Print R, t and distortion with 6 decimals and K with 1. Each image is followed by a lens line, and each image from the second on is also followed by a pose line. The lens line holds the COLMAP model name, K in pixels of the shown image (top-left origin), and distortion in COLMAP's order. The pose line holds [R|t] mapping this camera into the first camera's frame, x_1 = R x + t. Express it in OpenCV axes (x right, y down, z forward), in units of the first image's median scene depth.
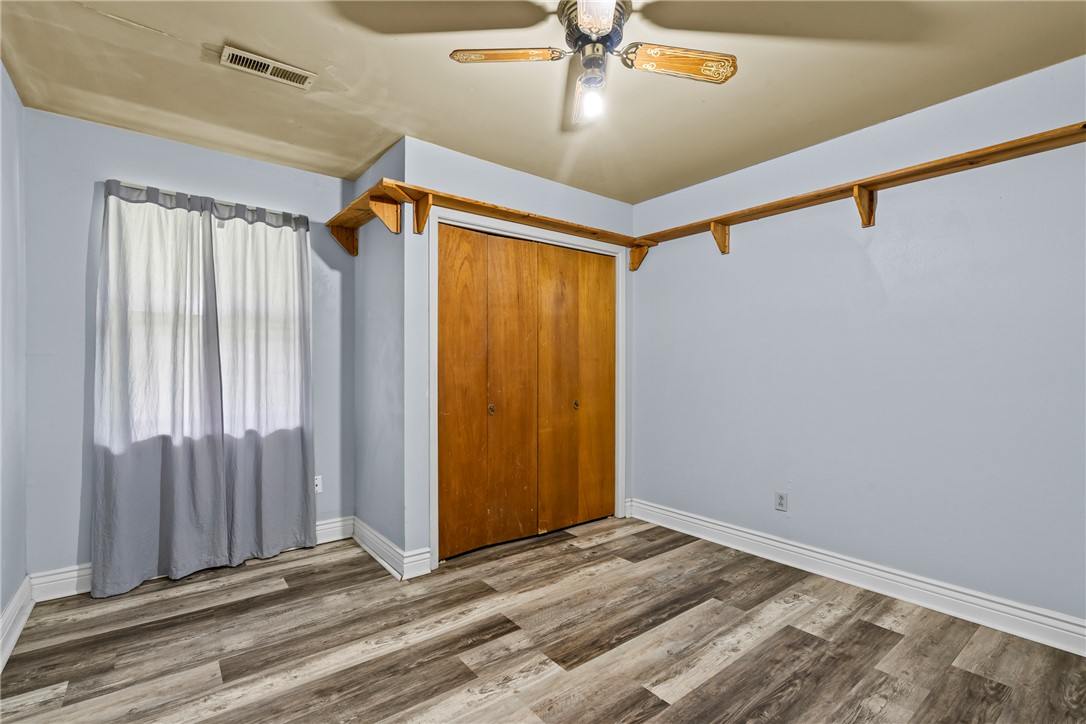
lens RADIAL K [[496.3, 0, 515.1], [0, 496.3, 370.0], [0, 0, 1]] dist [-0.005072, 0.001745]
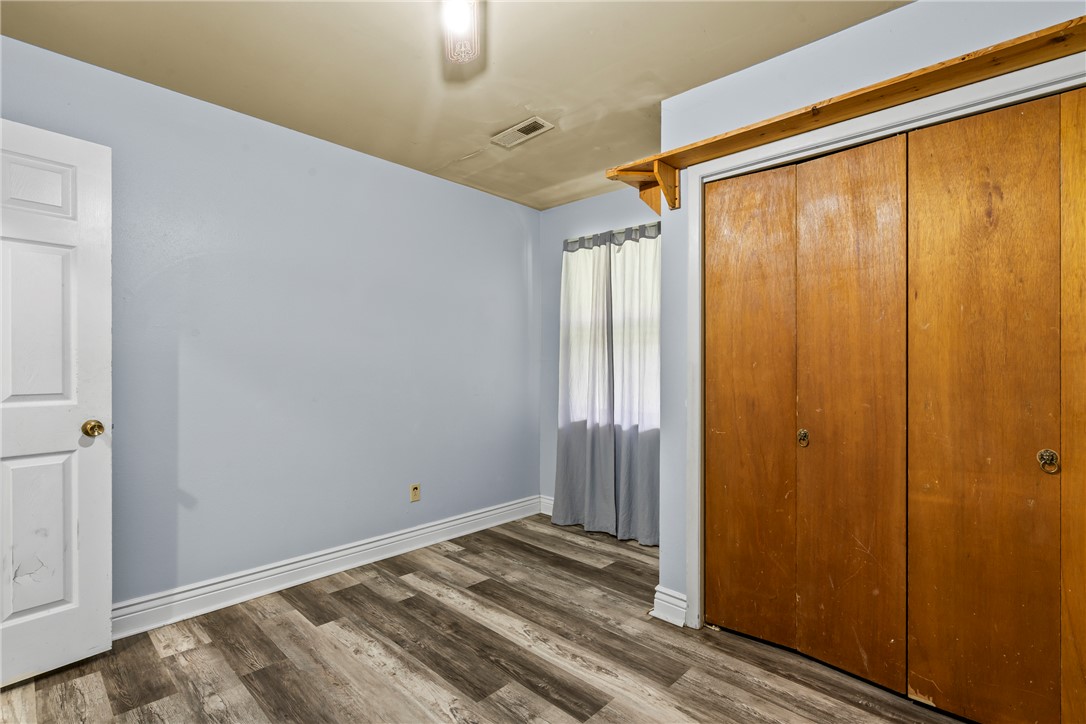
lens RADIAL K [[496.3, 0, 542.4], [0, 496.3, 364.7], [0, 0, 1]] dist [-0.005072, 0.001745]
pose [[0.184936, -0.005158, -0.982737, 0.593221], [-0.016926, 0.999821, -0.008433, -0.002549], [0.982605, 0.018193, 0.184816, 0.647586]]
